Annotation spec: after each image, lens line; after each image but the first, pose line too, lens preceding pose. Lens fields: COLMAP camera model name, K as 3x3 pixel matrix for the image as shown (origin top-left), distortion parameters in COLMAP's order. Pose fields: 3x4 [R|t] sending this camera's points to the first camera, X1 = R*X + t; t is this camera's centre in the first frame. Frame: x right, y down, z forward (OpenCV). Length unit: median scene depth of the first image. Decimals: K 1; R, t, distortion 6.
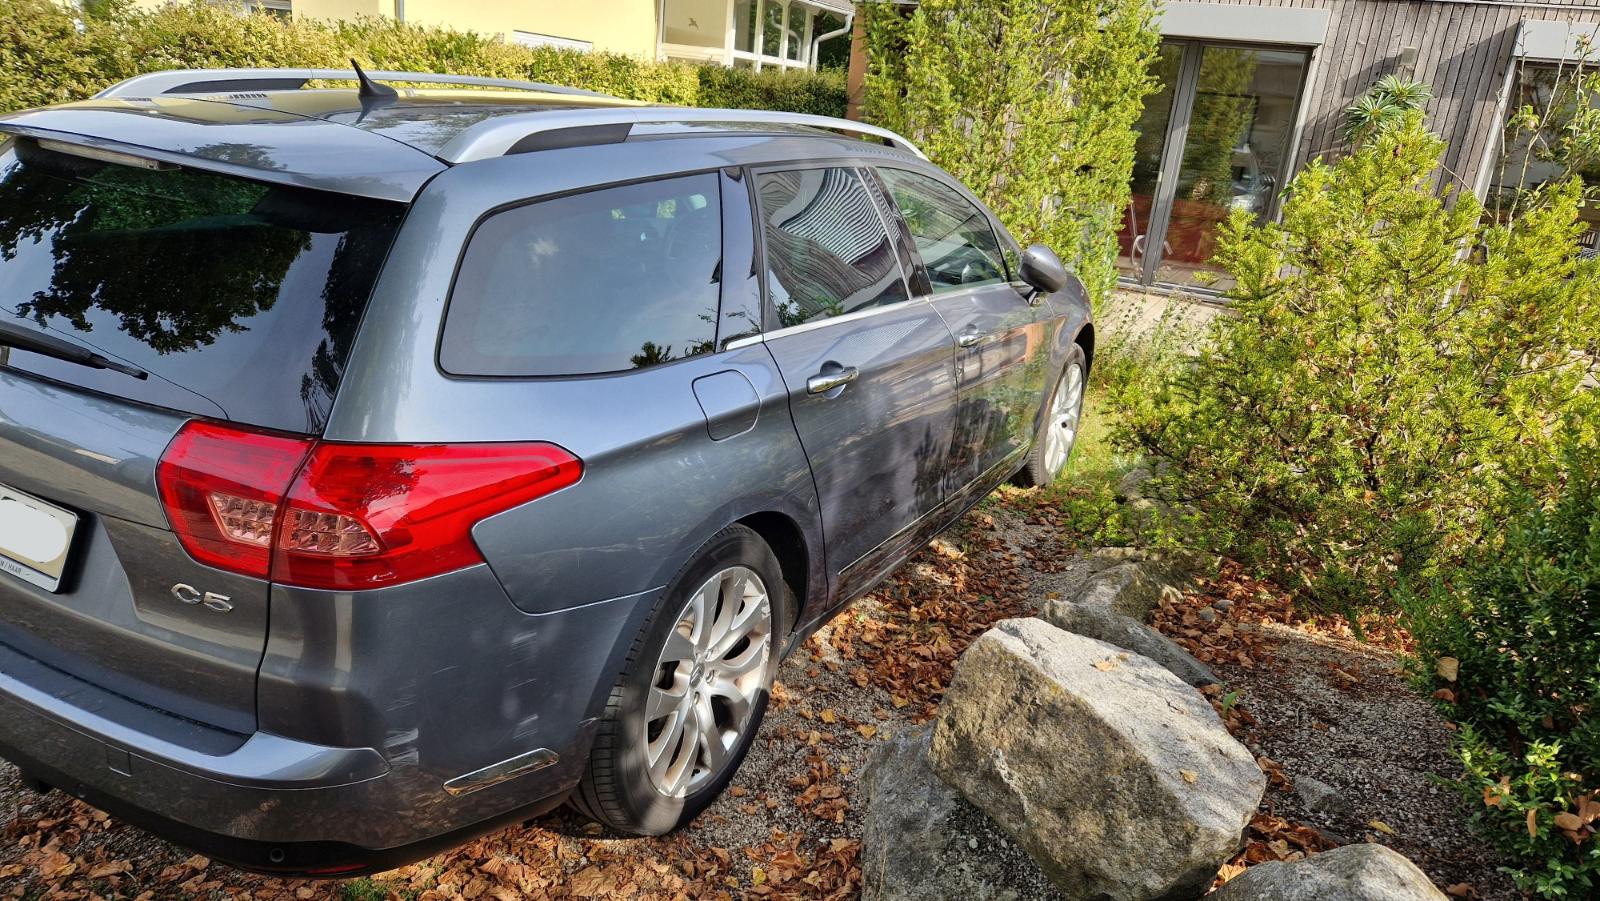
lens RADIAL K [[1113.7, 0, 778.4], [0, 1113.7, 470.2], [0, 0, 1]] dist [0.071421, -0.063888]
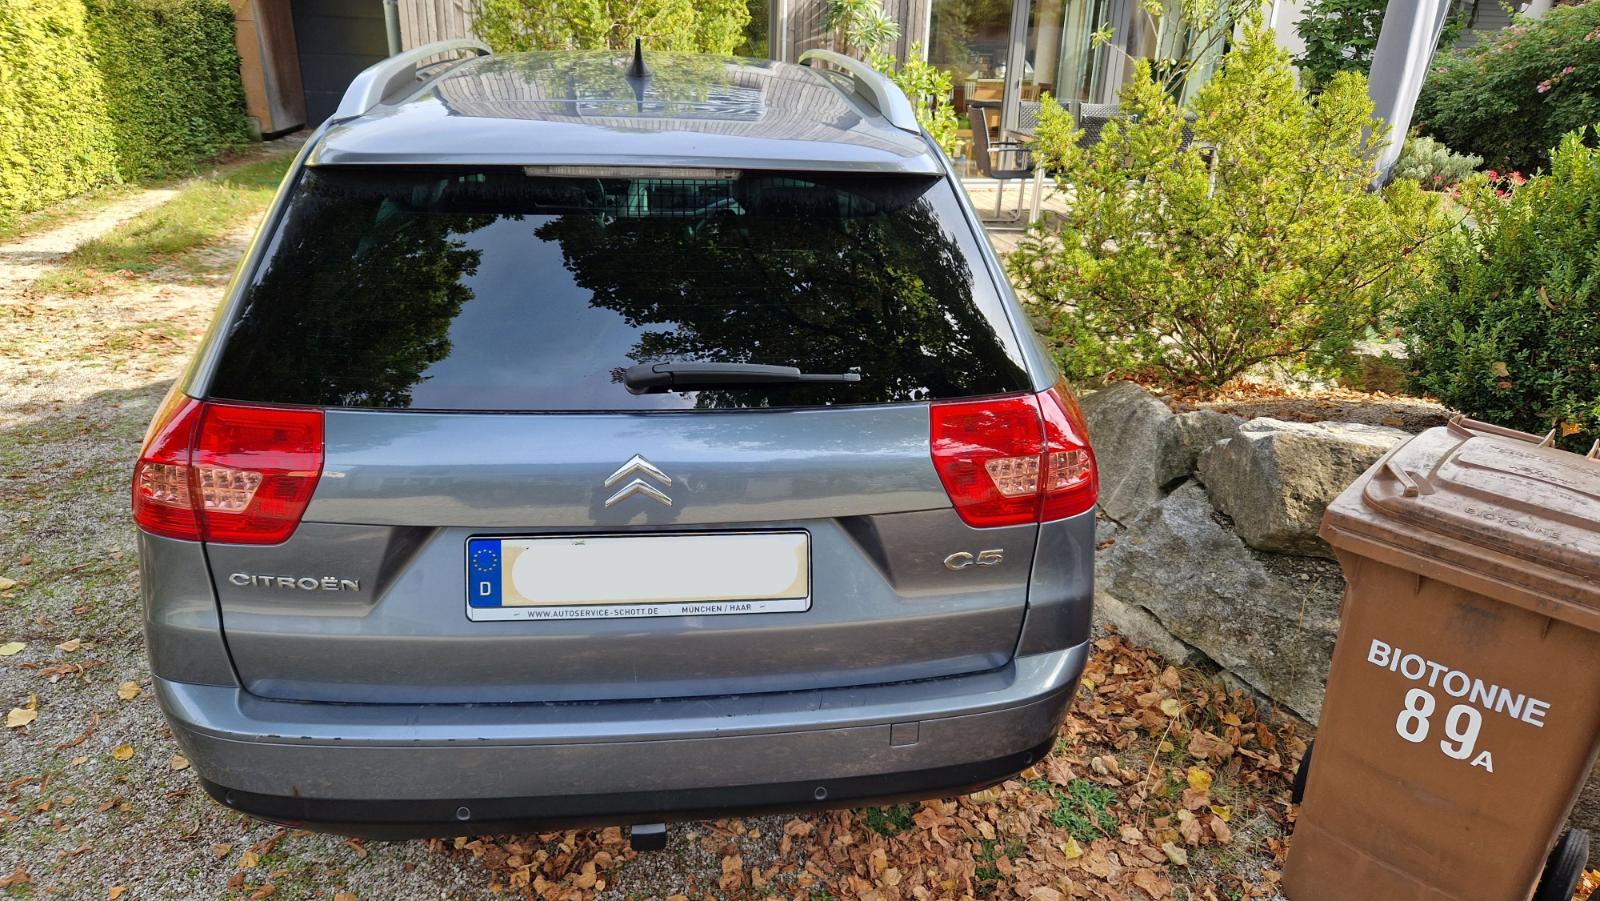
lens RADIAL K [[1113.7, 0, 778.4], [0, 1113.7, 470.2], [0, 0, 1]] dist [0.071421, -0.063888]
pose [[0.828862, -0.273028, 0.488307, -1.067987], [0.232225, 0.961989, 0.143696, -0.154668], [-0.508979, -0.005707, 0.860760, 0.144840]]
